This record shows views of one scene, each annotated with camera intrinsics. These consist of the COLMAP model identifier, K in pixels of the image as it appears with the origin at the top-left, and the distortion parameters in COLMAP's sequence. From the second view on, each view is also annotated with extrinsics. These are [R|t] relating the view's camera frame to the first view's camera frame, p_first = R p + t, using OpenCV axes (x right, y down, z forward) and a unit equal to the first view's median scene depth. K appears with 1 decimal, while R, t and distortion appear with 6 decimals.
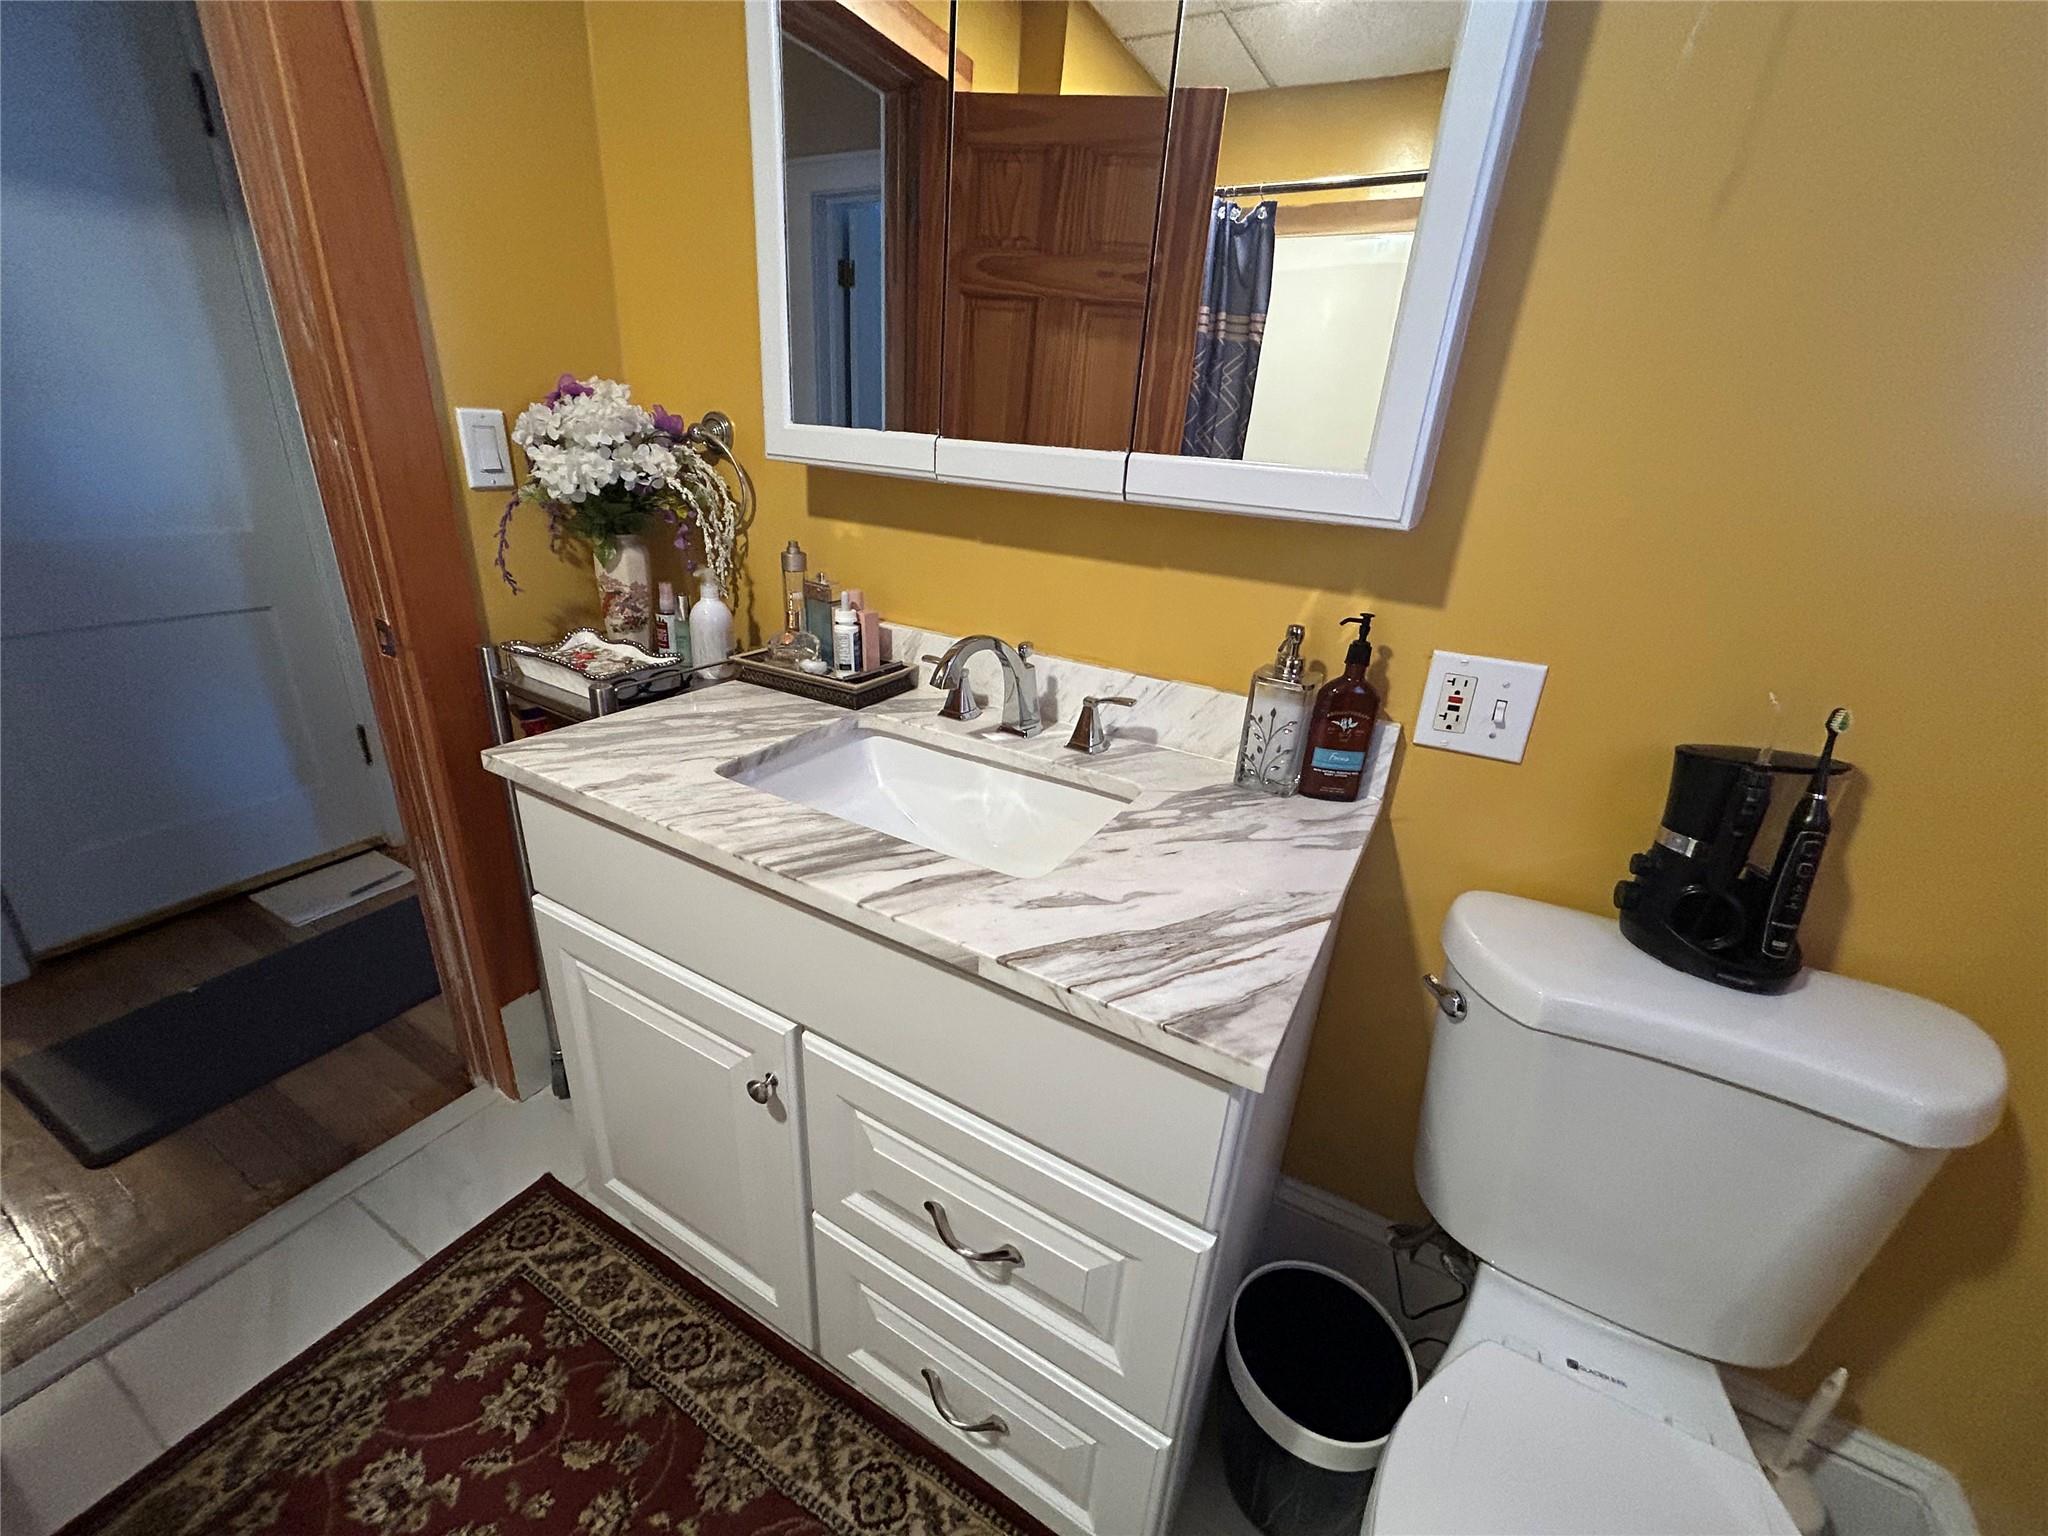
lens RADIAL K [[835.2, 0, 1012.8], [0, 835.2, 766.1], [0, 0, 1]] dist [0.001590, 0.000389]
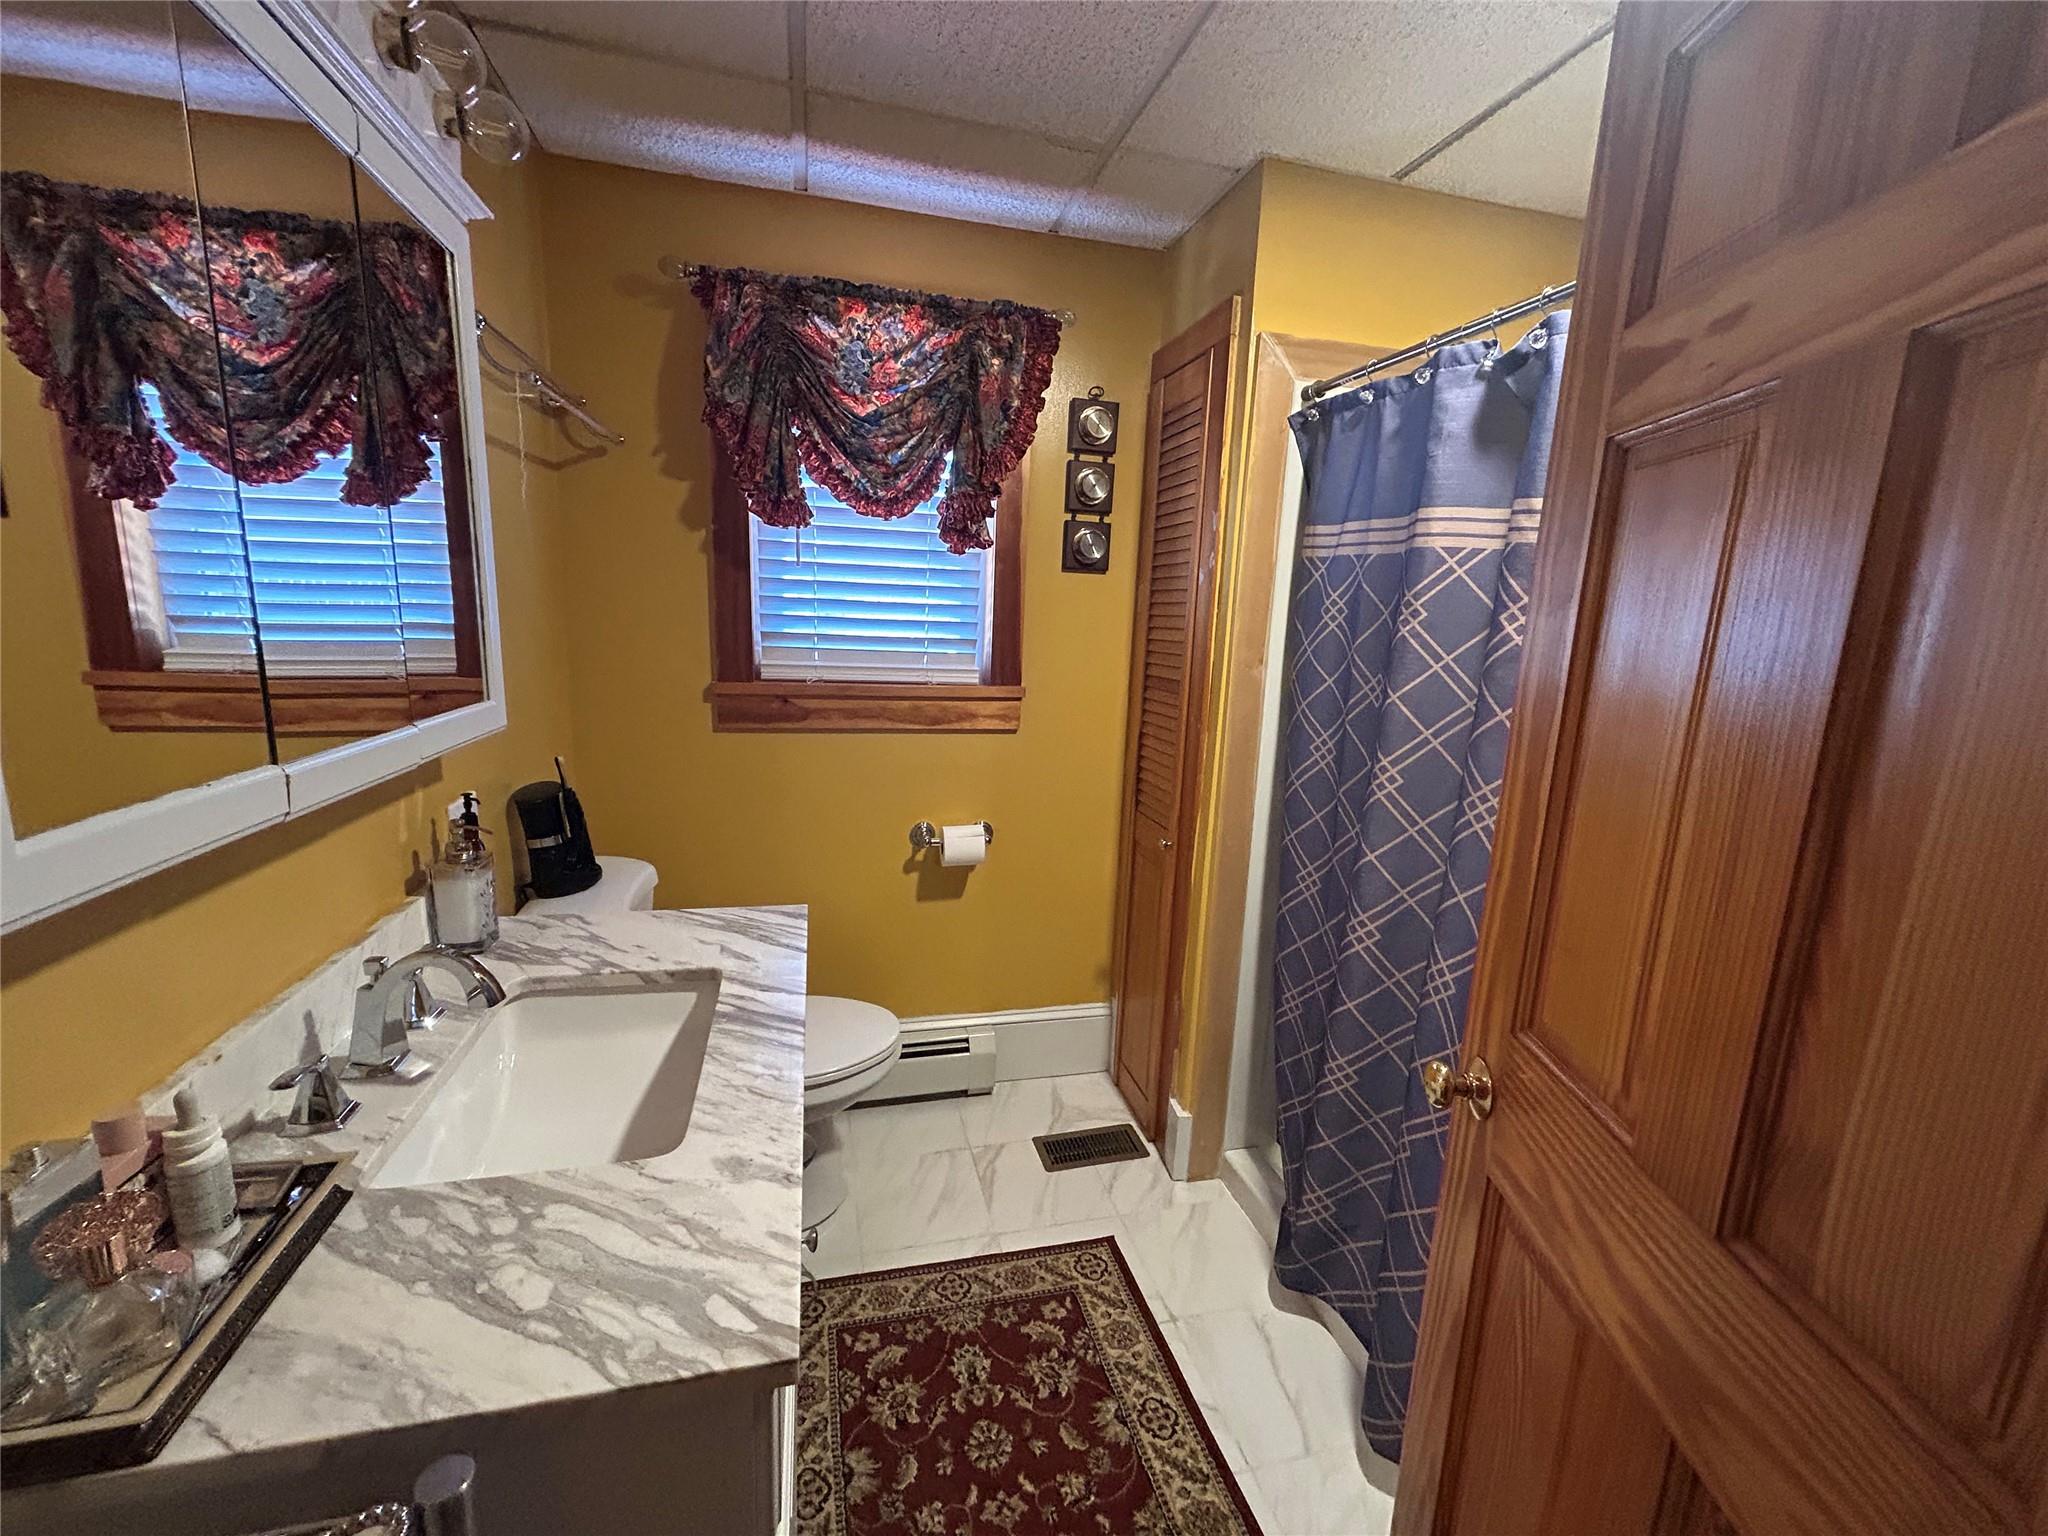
lens RADIAL K [[824.4, 0, 1020.6], [0, 824.4, 763.8], [0, 0, 1]] dist [-0.006201, 0.004884]
pose [[-0.695244, -0.216724, 0.685322, -0.948840], [0.198133, 0.858735, 0.472565, -0.571837], [-0.690926, 0.464333, -0.554090, 0.907952]]
